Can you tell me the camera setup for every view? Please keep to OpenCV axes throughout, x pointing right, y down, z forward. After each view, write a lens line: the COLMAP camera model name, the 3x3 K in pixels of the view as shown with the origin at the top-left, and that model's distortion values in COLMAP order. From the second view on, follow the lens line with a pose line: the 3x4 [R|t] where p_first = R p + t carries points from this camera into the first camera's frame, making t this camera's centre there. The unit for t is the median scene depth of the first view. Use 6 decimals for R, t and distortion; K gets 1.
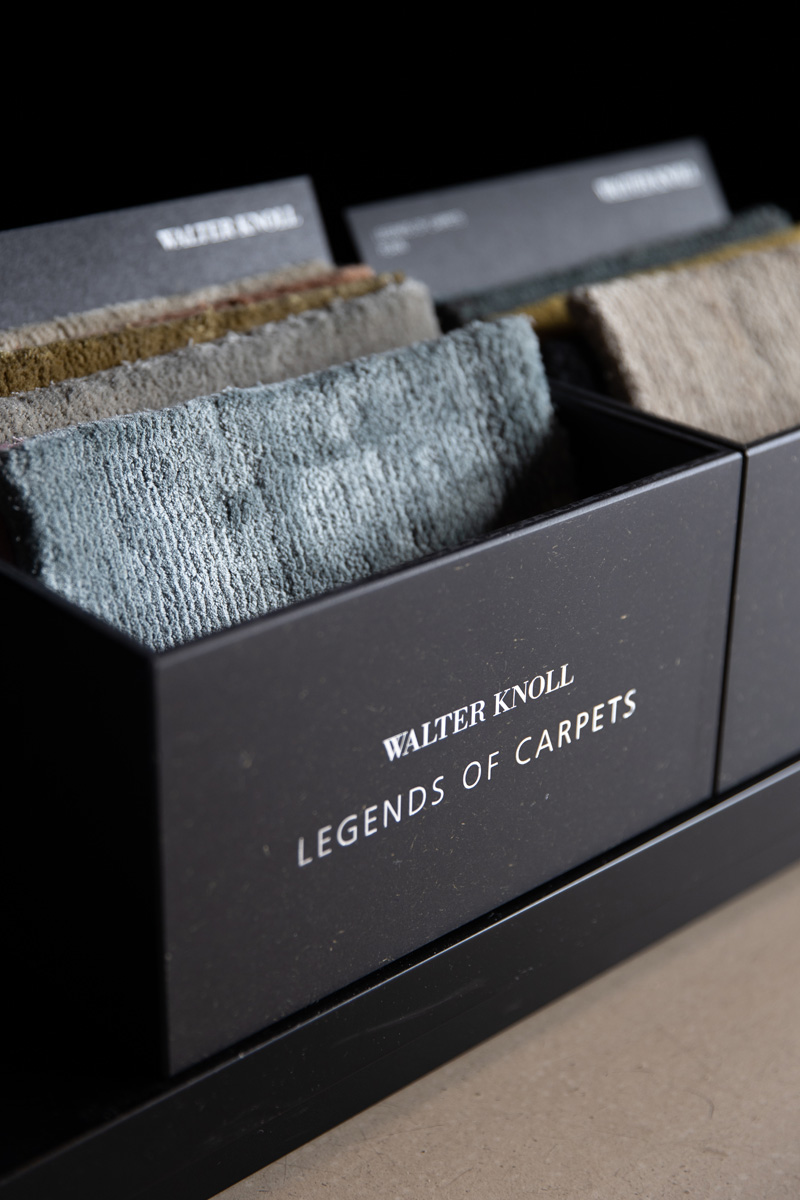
lens RADIAL K [[1928.4, 0, 399.3], [0, 1928.4, 599.3], [0, 0, 1]] dist [0.037963, 0.000000]
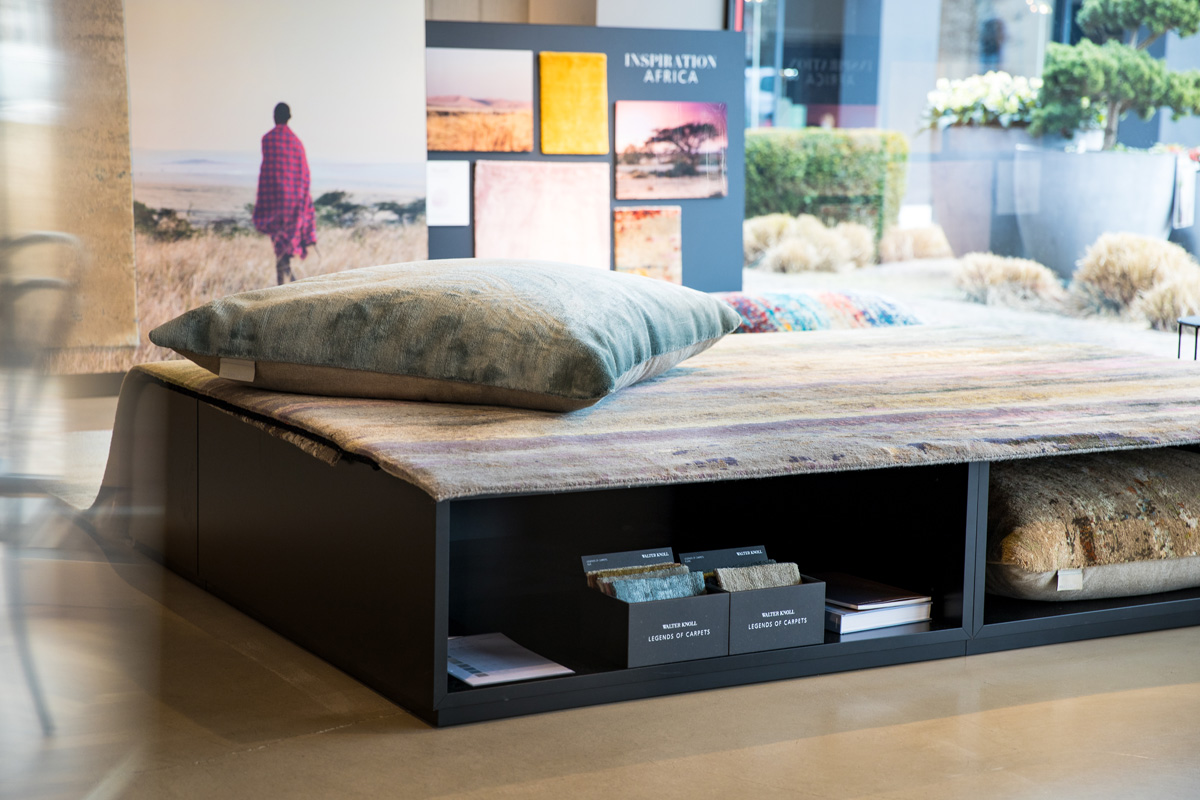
lens RADIAL K [[2246.0, 0, 600.2], [0, 2246.0, 399.7], [0, 0, 1]] dist [0.042048, 0.000000]
pose [[0.978435, 0.032760, -0.203939, 1.203386], [-0.090730, 0.955154, -0.281866, 1.380142], [0.185560, 0.294291, 0.937529, -5.920072]]
